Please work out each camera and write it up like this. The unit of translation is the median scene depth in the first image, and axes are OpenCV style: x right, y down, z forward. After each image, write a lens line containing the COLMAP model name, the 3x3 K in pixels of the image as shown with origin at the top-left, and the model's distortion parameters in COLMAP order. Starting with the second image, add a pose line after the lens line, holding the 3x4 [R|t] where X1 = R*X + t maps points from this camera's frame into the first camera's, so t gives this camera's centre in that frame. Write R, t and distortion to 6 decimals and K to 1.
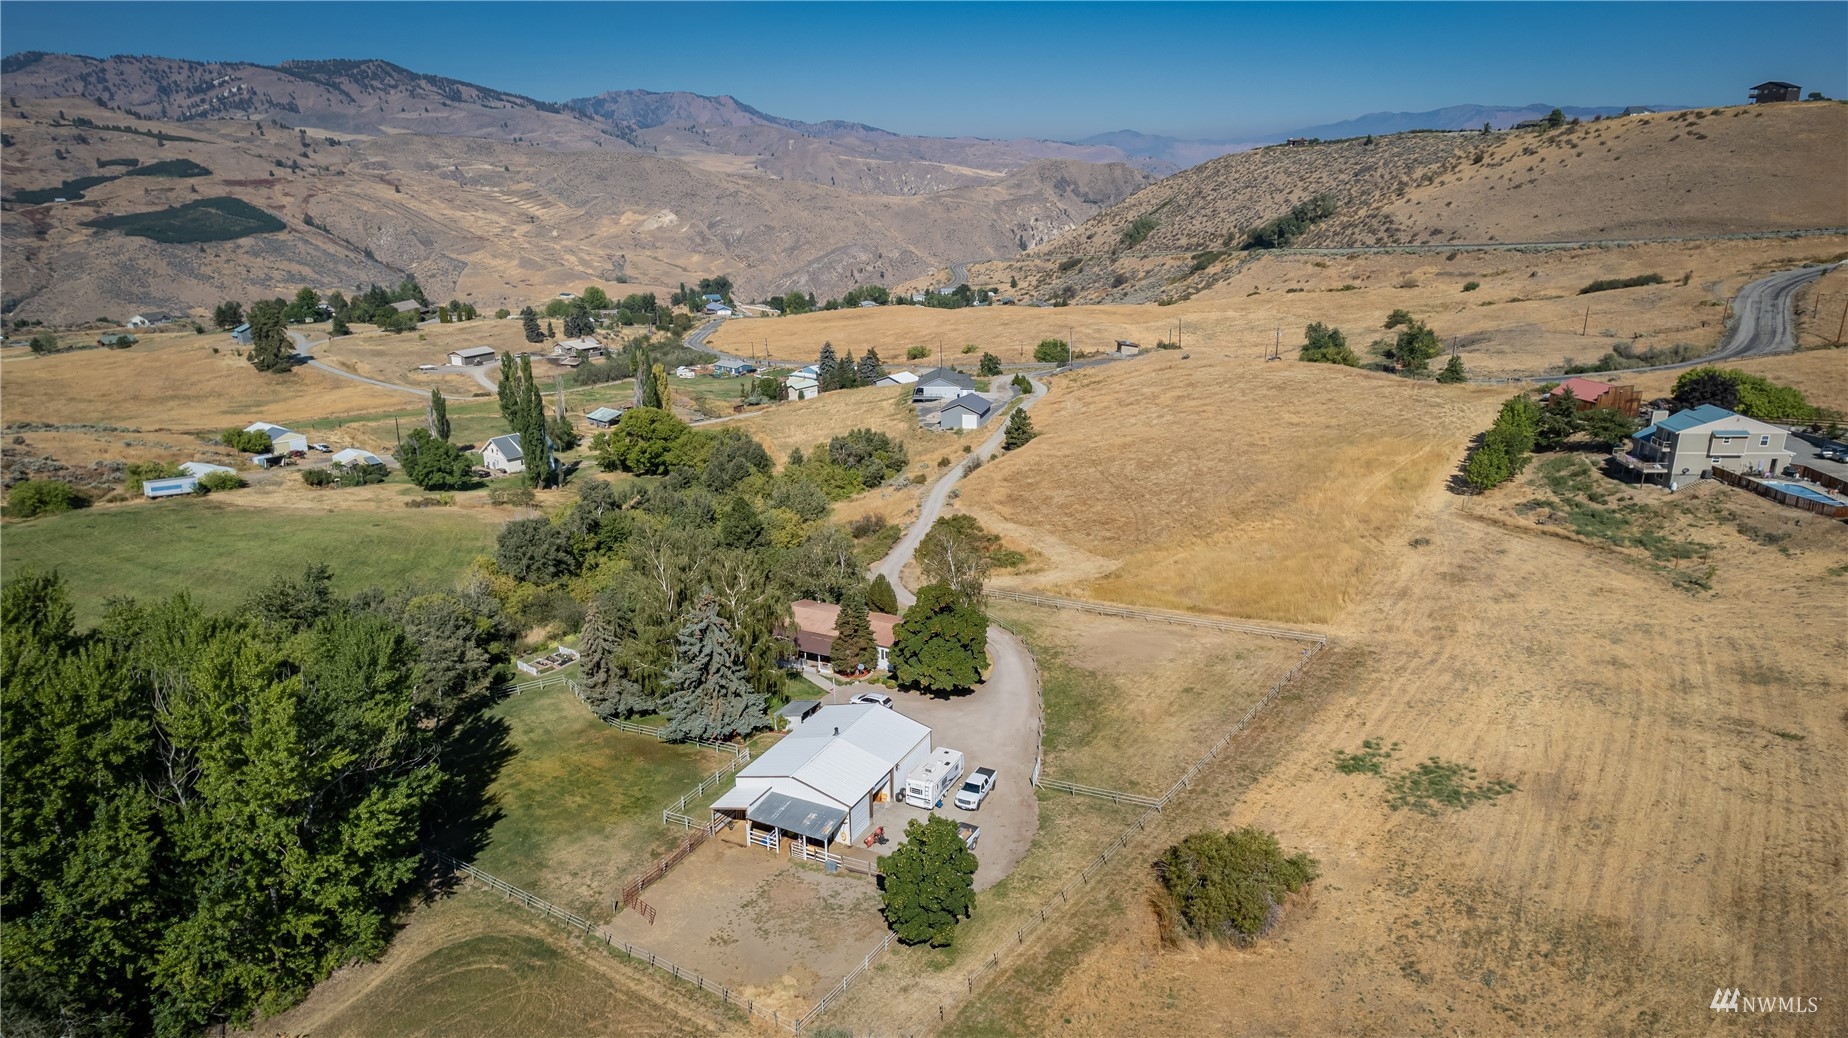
lens RADIAL K [[1182.9, 0, 929.9], [0, 1182.9, 520.8], [0, 0, 1]] dist [0.063986, -0.052218]
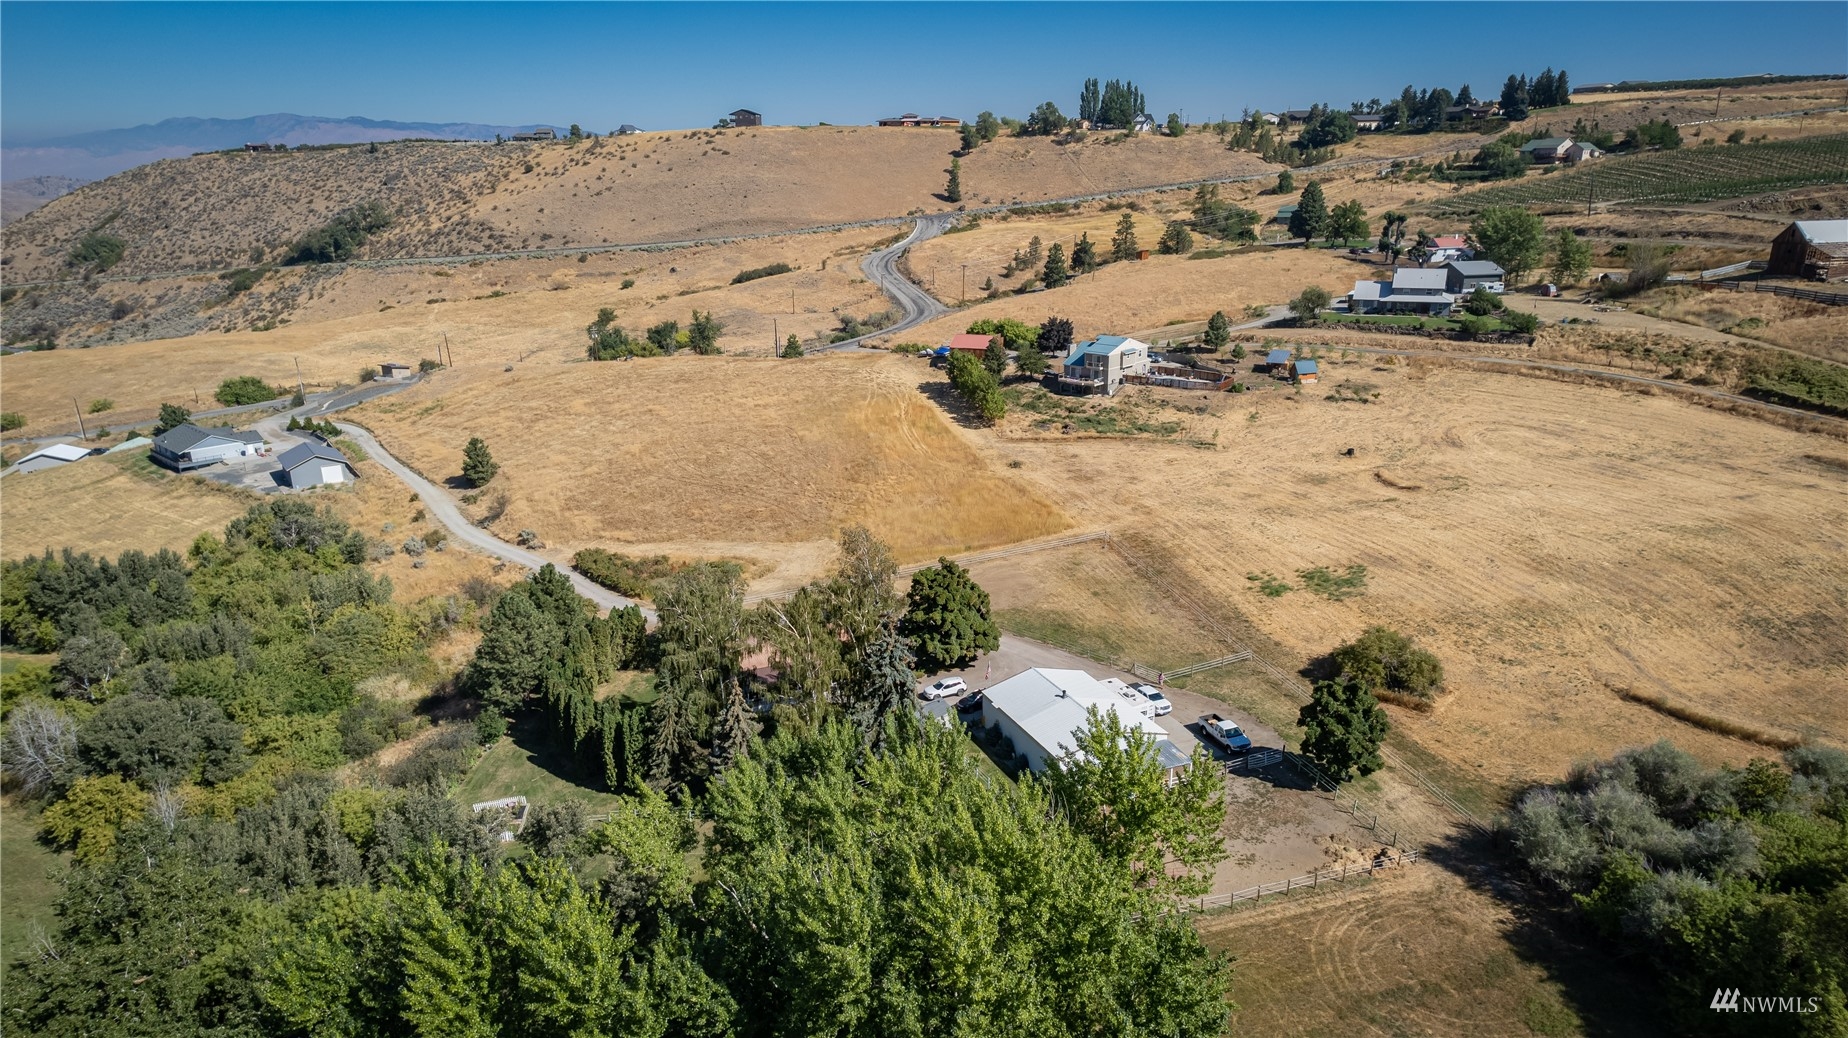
lens RADIAL K [[1182.9, 0, 929.9], [0, 1182.9, 520.8], [0, 0, 1]] dist [0.063986, -0.052218]
pose [[0.605517, -0.222230, 0.764174, -0.246738], [0.229974, 0.968116, 0.099310, -0.027693], [-0.761879, 0.115606, 0.637318, 0.109239]]
